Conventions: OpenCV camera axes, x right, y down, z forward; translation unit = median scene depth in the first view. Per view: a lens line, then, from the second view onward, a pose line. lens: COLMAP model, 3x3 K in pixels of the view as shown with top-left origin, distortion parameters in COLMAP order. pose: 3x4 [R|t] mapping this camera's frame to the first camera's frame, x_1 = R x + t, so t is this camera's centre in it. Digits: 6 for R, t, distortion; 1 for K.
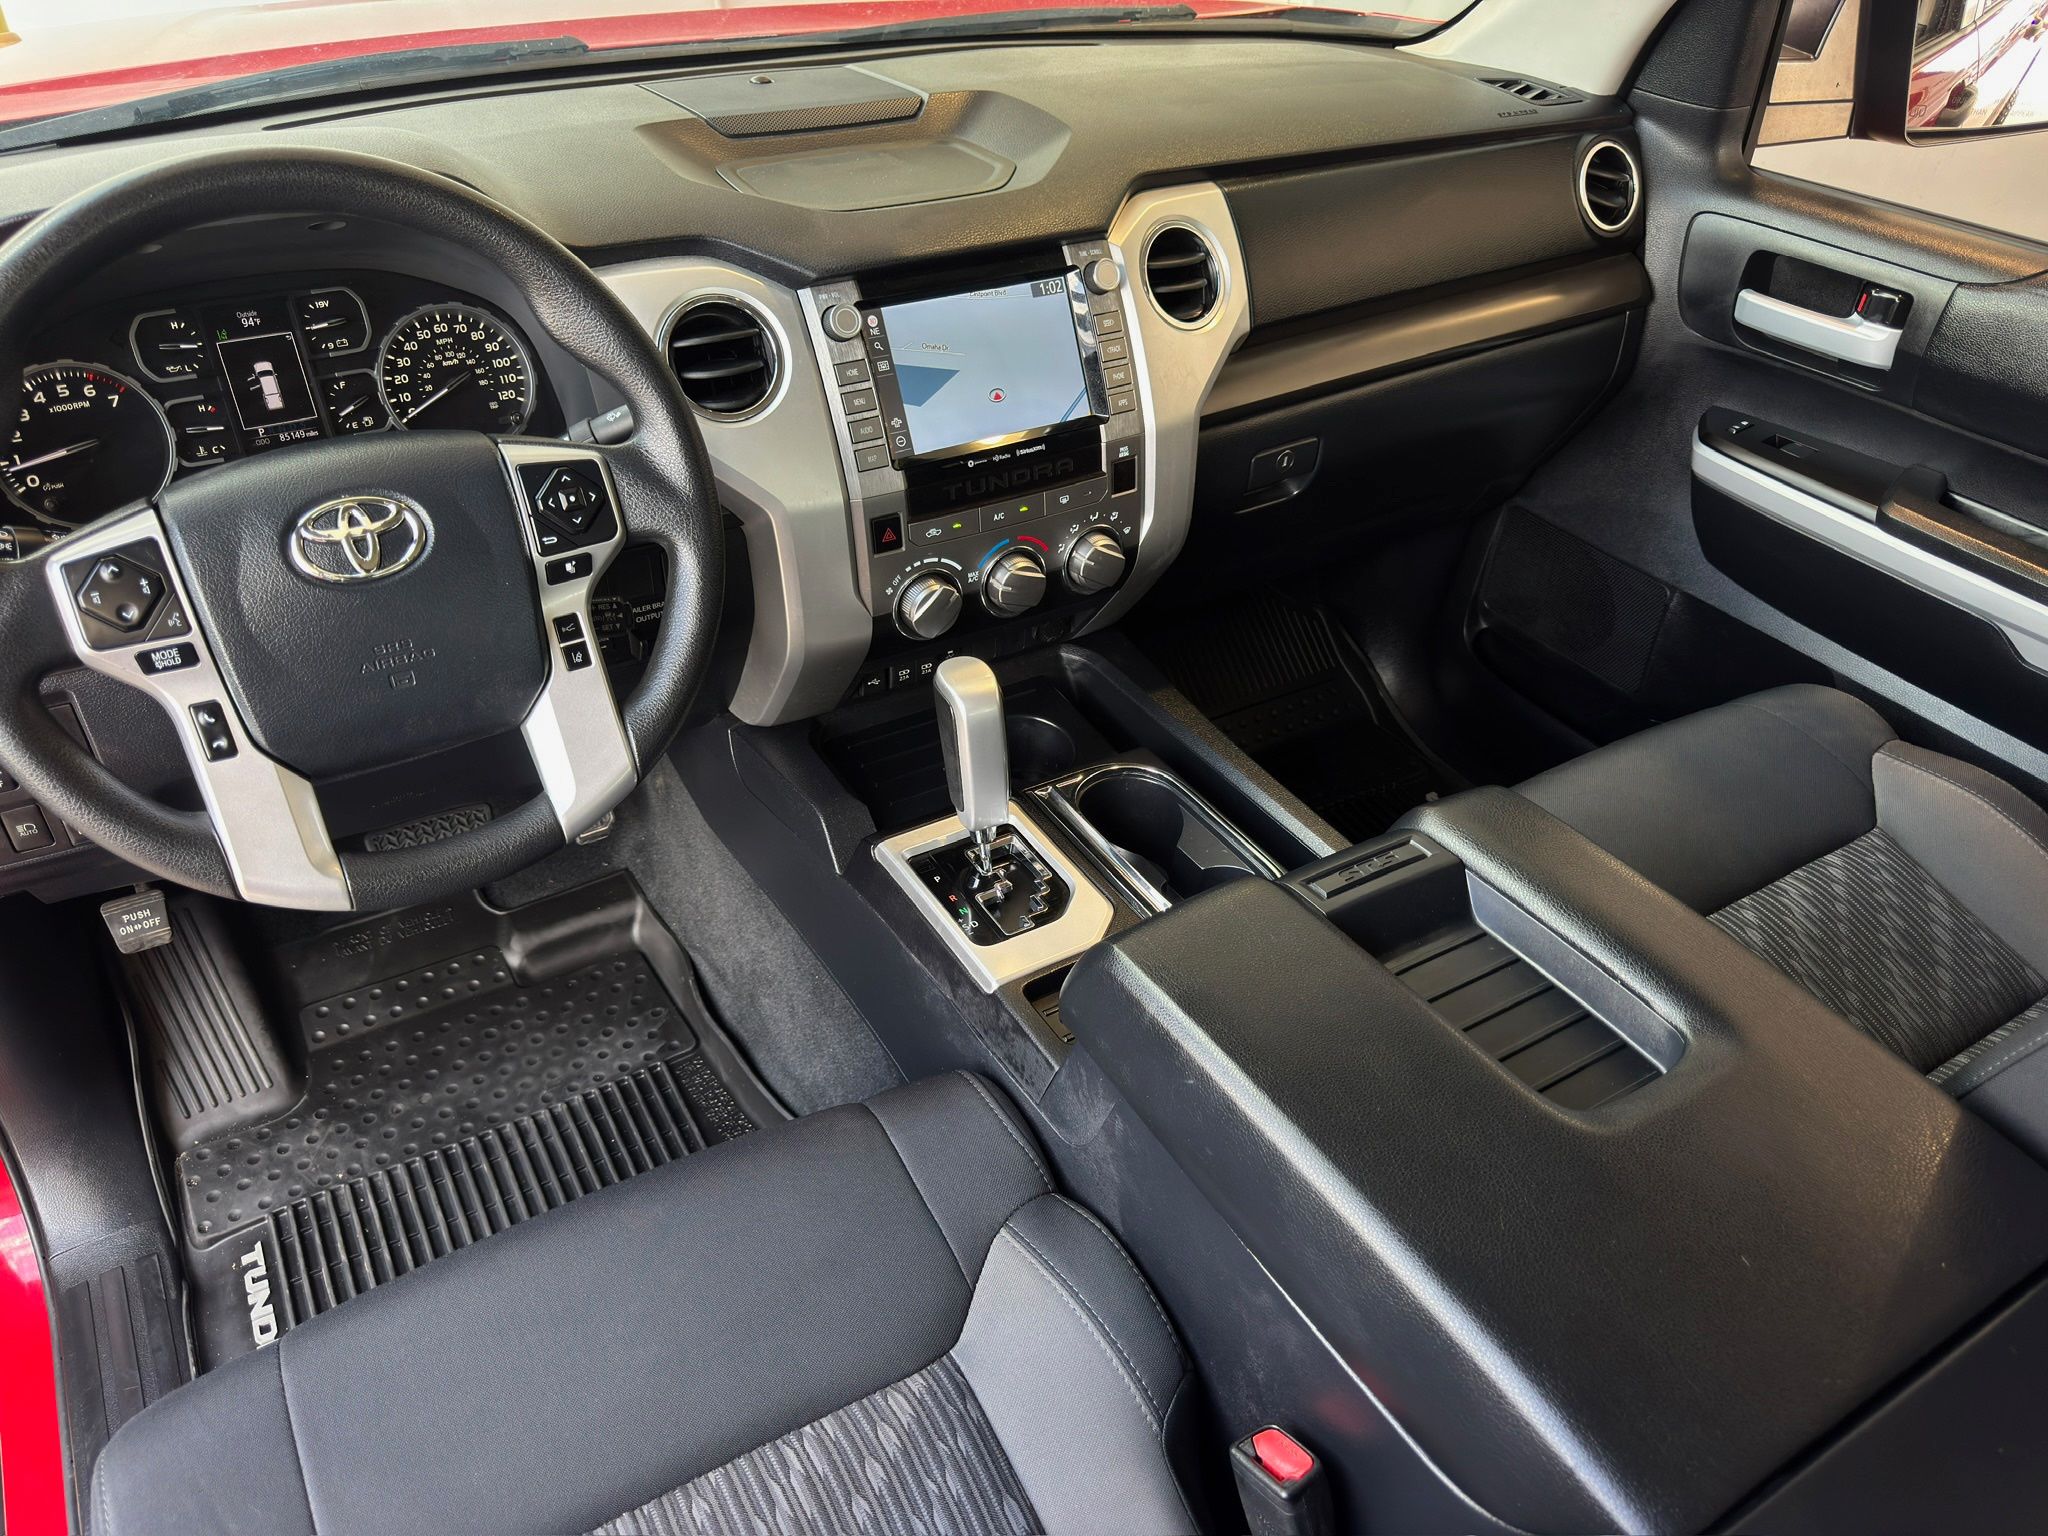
lens RADIAL K [[1415.0, 0, 991.0], [0, 1415.0, 811.8], [0, 0, 1]] dist [0.089082, -0.157948]
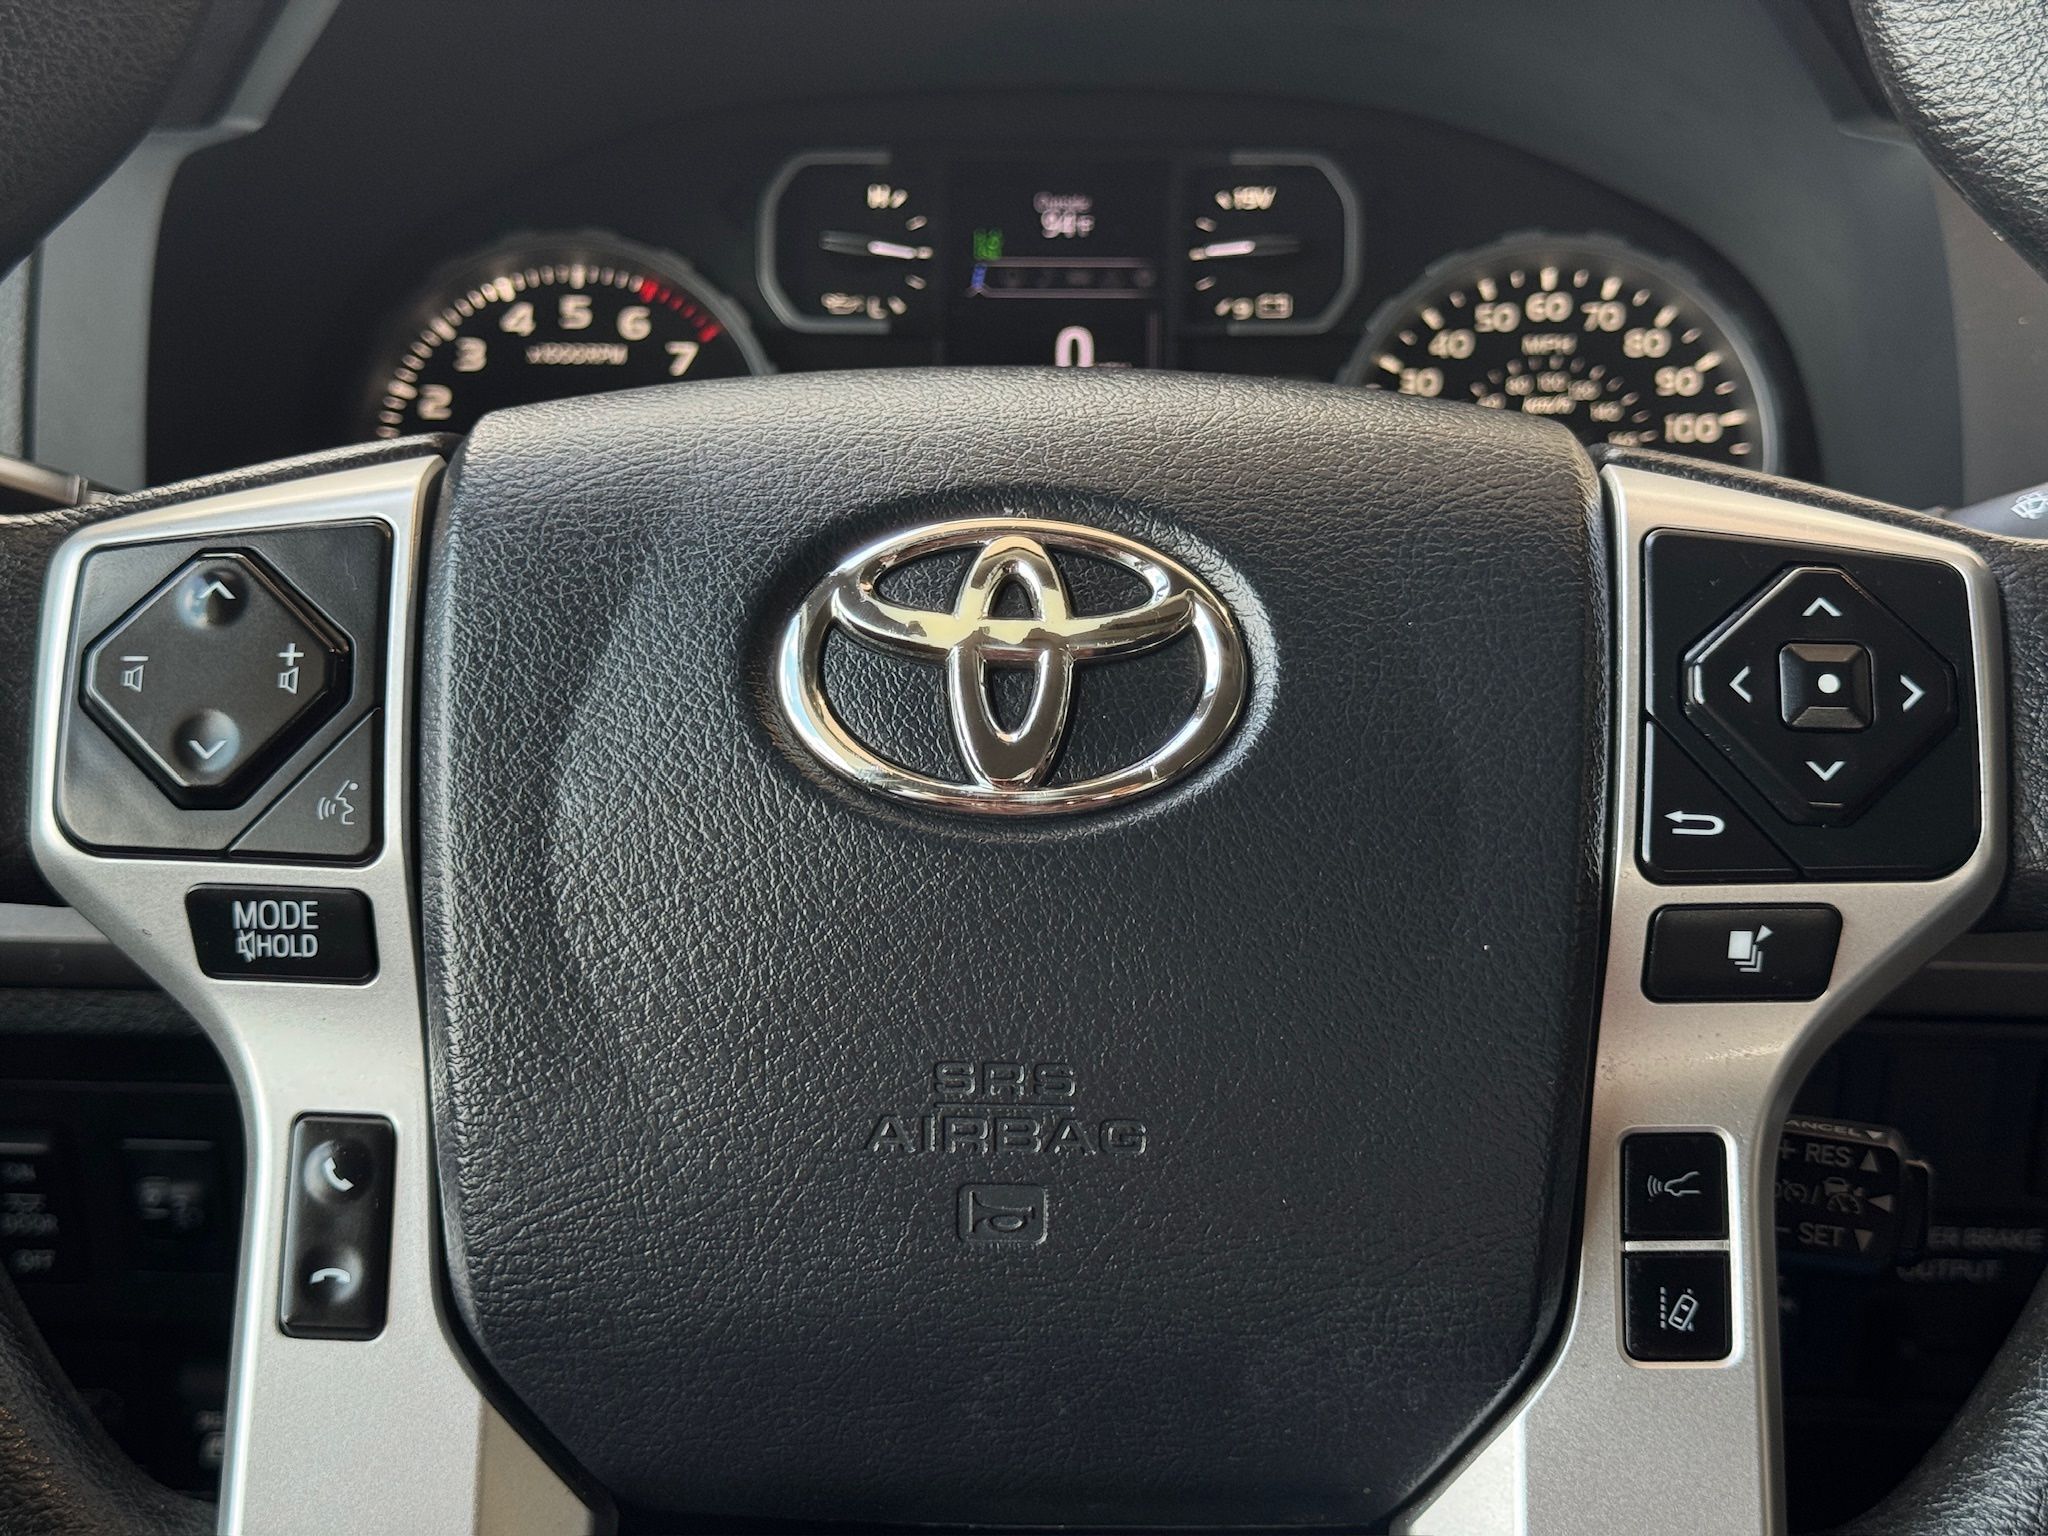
lens RADIAL K [[2875.8, 0, 1024.0], [0, 2875.8, 768.0], [0, 0, 1]] dist [0.139851, -0.056043]
pose [[0.844643, 0.160340, -0.510754, -0.118595], [-0.313567, 0.921471, -0.229275, -0.036847], [0.433883, 0.353811, 0.828591, 0.412418]]
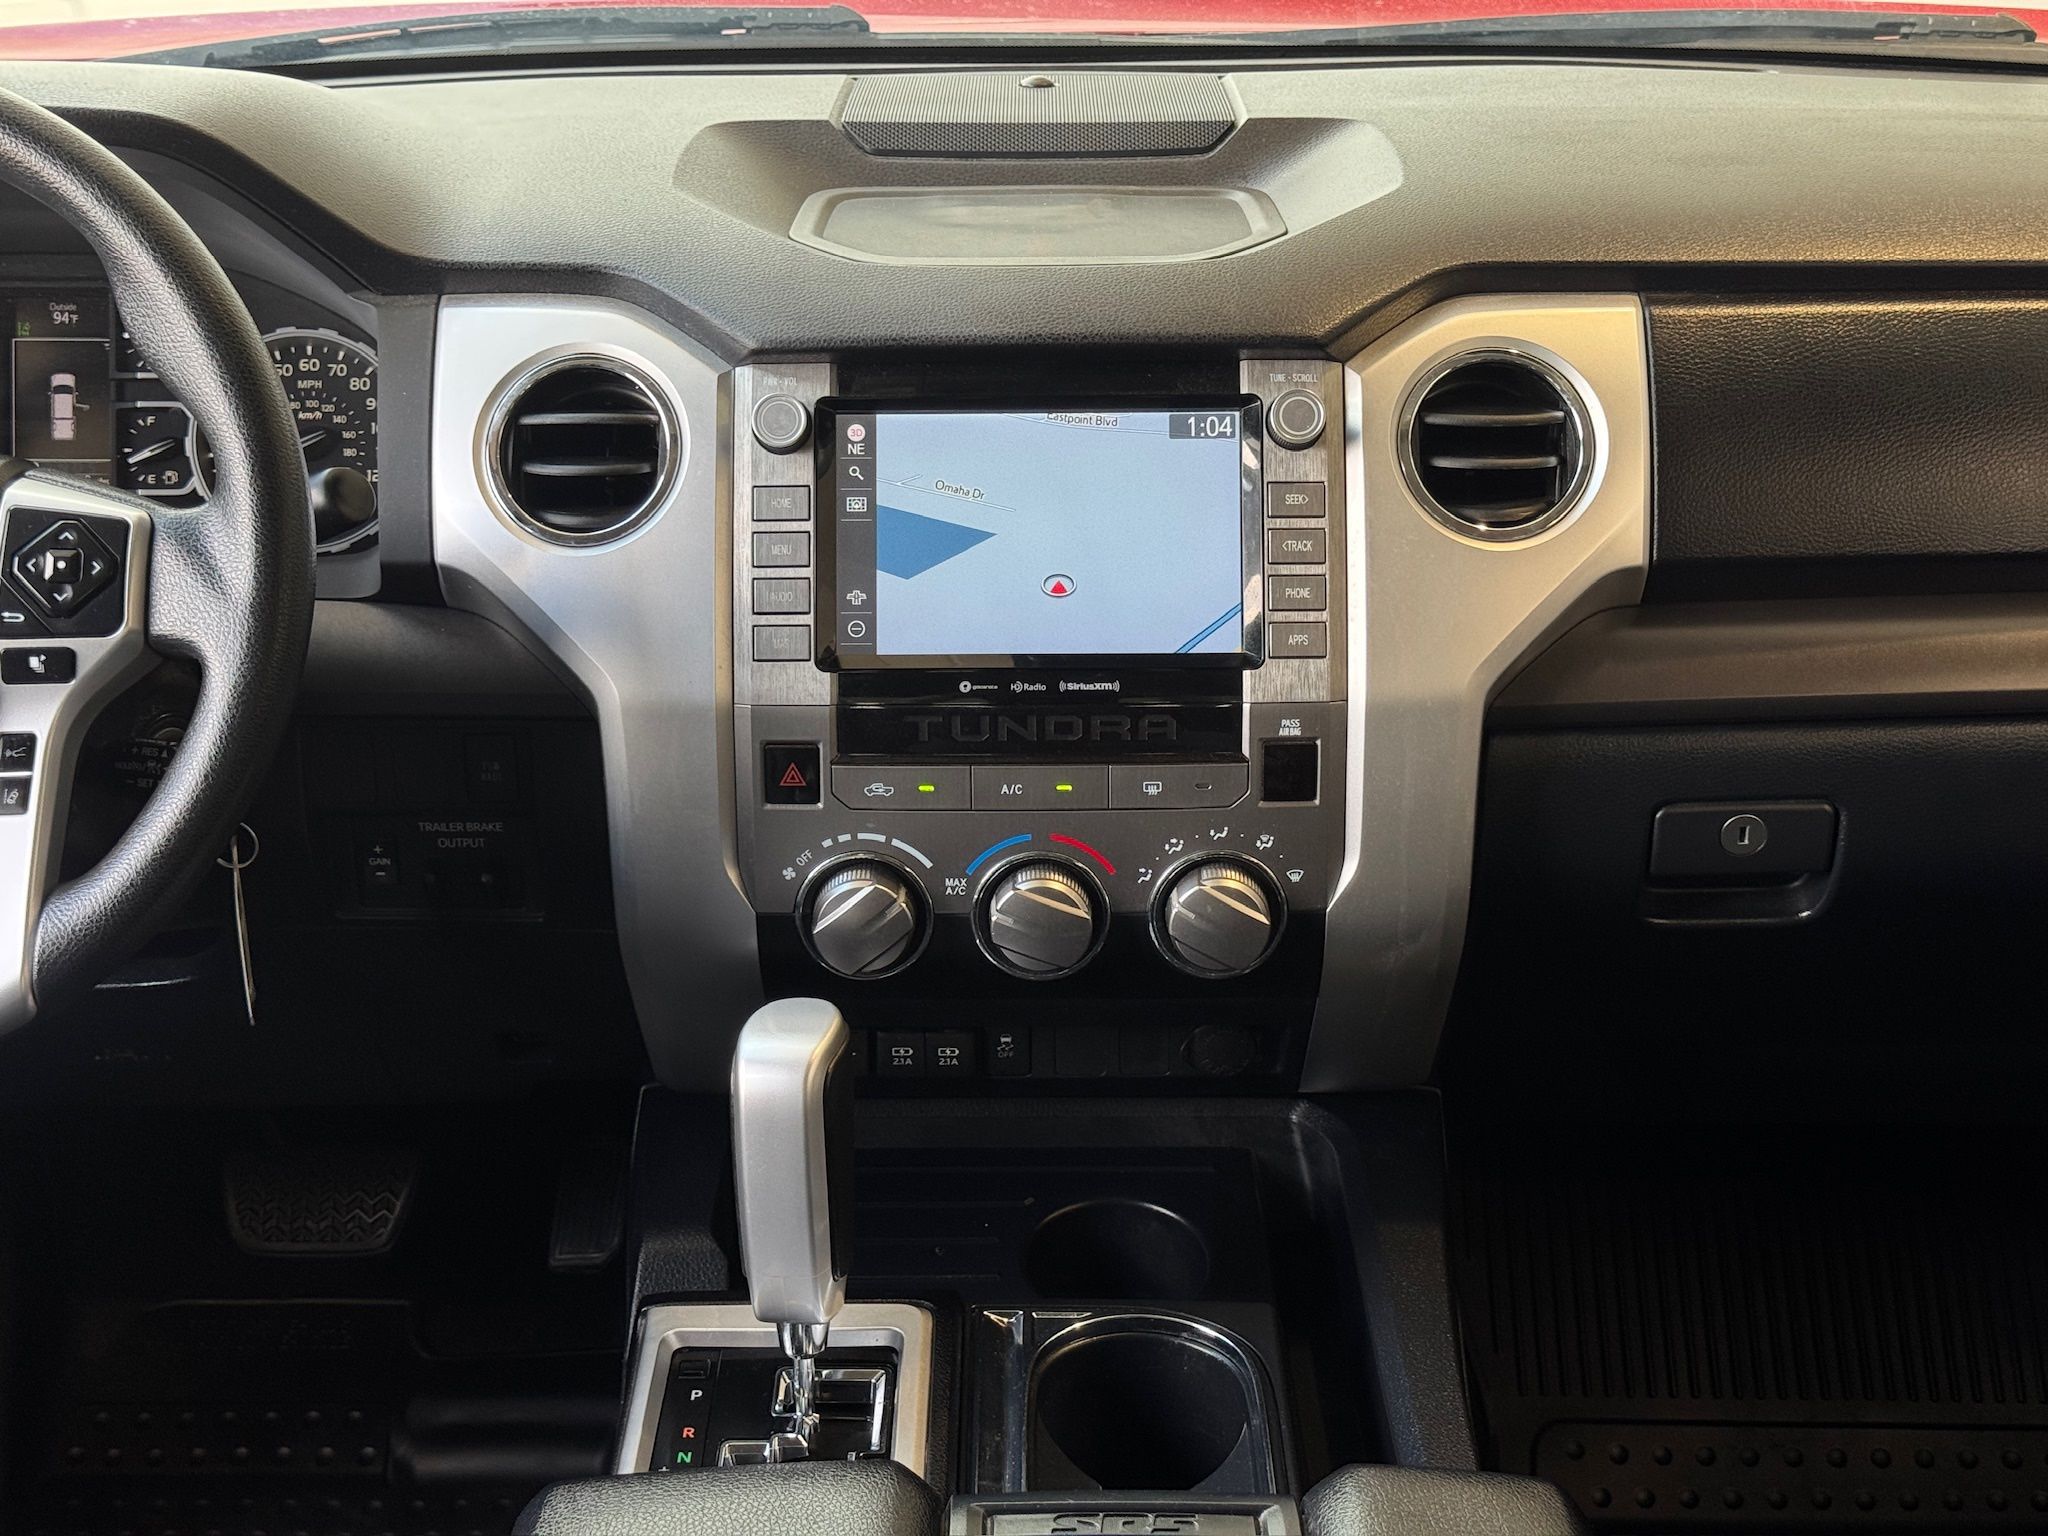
lens RADIAL K [[2875.8, 0, 1024.0], [0, 2875.8, 768.0], [0, 0, 1]] dist [0.139851, -0.056043]
pose [[0.853510, 0.173321, -0.491407, 0.607115], [-0.298228, 0.935813, -0.187919, -0.006693], [0.427295, 0.306942, 0.850415, 0.048078]]
